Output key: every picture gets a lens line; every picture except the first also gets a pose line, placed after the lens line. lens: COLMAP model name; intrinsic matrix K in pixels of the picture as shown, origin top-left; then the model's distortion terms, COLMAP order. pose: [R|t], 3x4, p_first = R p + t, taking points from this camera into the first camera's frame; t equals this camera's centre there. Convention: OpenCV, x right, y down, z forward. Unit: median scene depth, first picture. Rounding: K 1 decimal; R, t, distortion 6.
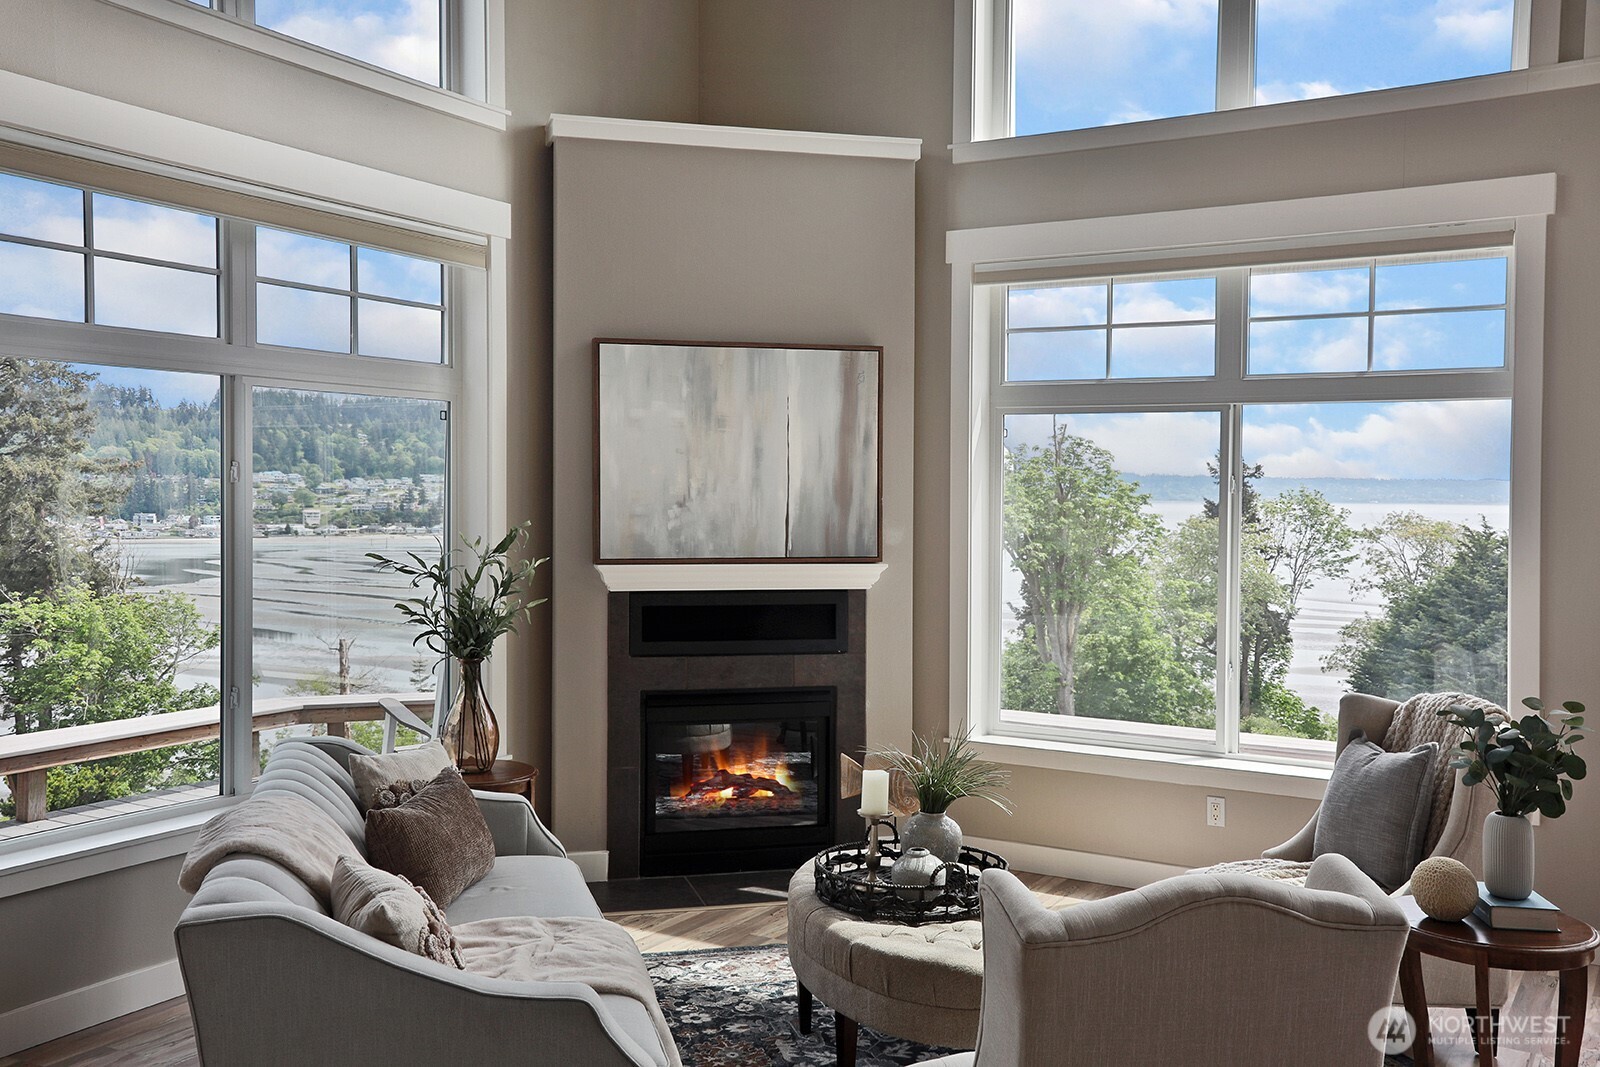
lens RADIAL K [[1500.6, 0, 824.3], [0, 1500.6, 524.7], [0, 0, 1]] dist [0.080420, 0.000000]
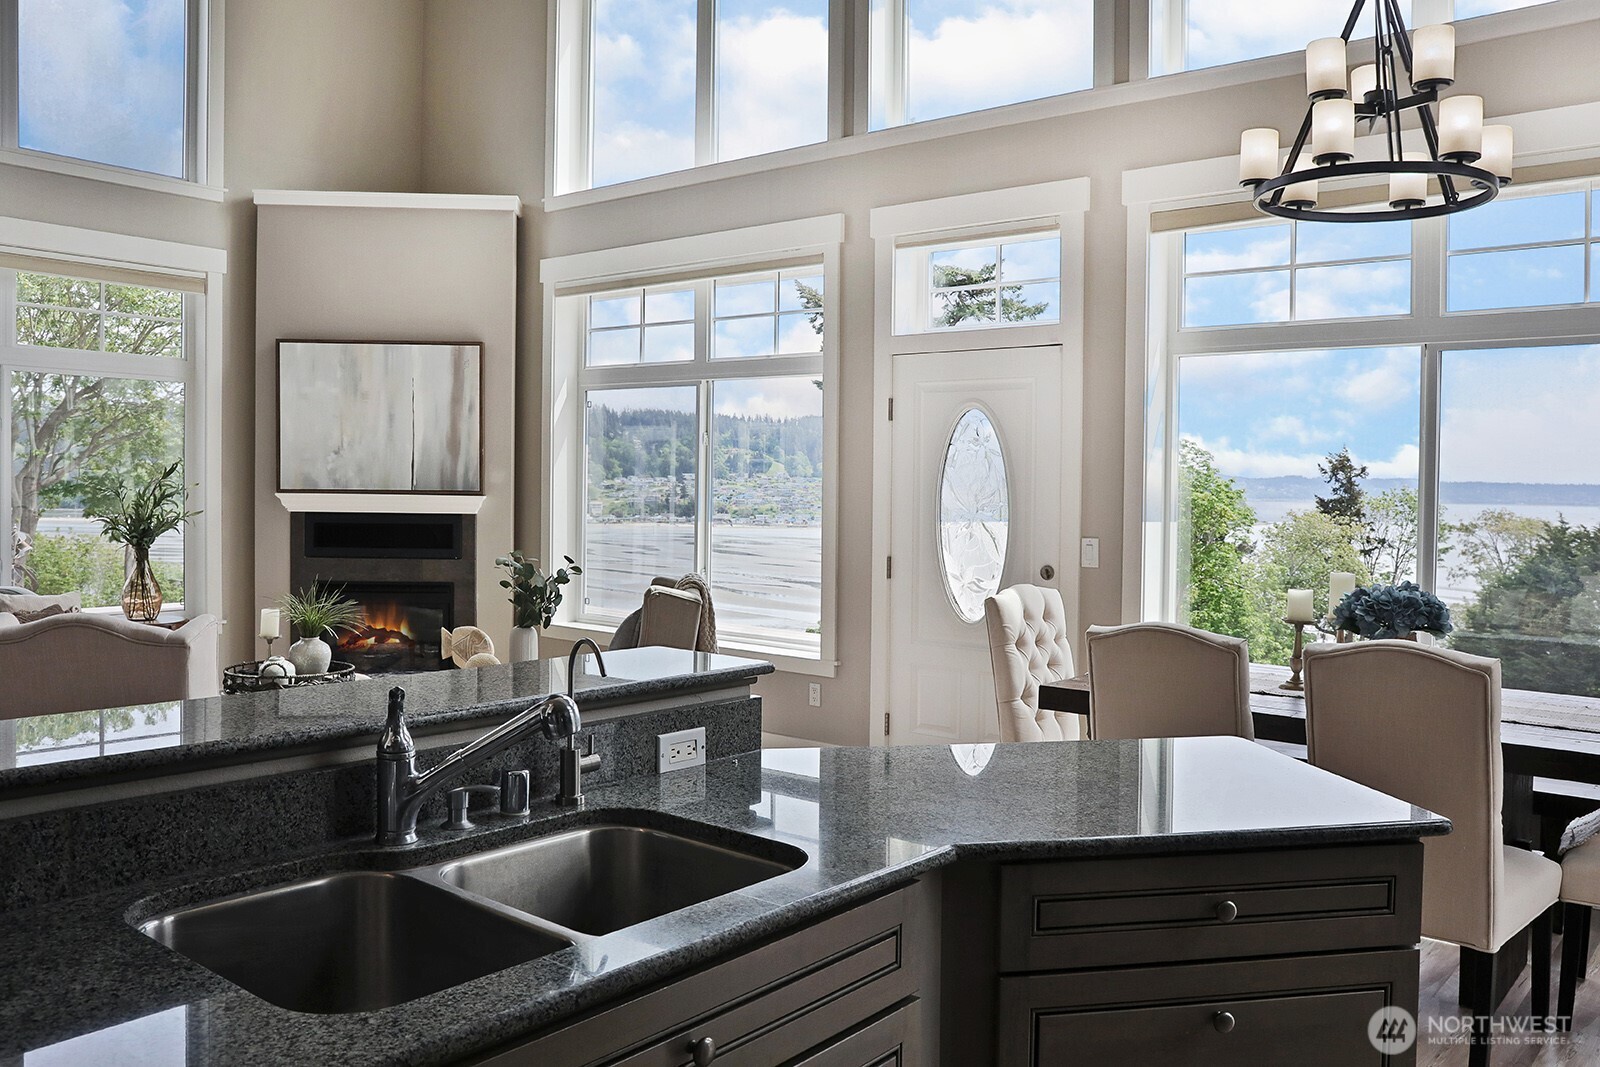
lens RADIAL K [[1289.5, 0, 828.8], [0, 1289.5, 520.2], [0, 0, 1]] dist [-0.078233, 0.037834]
pose [[0.990791, 0.009609, -0.135061, 0.518770], [-0.009238, 0.999952, 0.003370, 0.041374], [0.135087, -0.002092, 0.990832, -0.148719]]
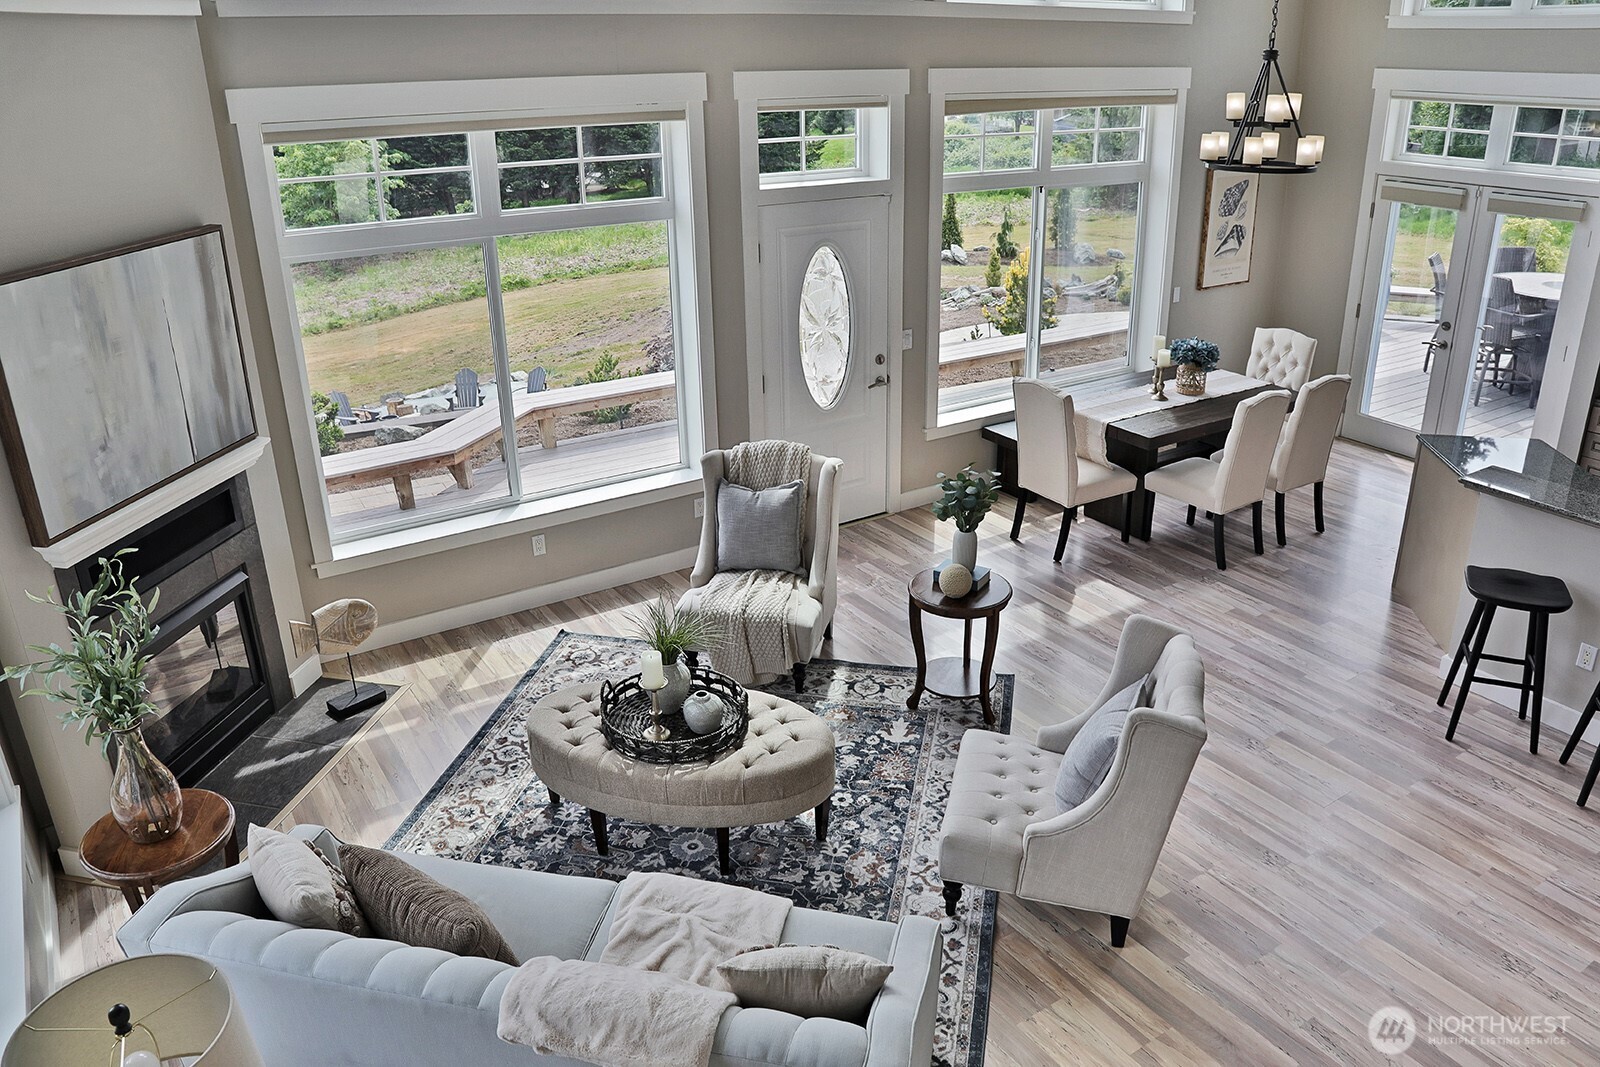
lens RADIAL K [[1150.2, 0, 795.5], [0, 1150.2, 510.8], [0, 0, 1]] dist [-0.080005, 0.005744]
pose [[0.435761, -0.351180, 0.828725, -0.456420], [0.030911, 0.926037, 0.376164, -0.205339], [-0.899532, -0.138301, 0.414386, 0.337642]]
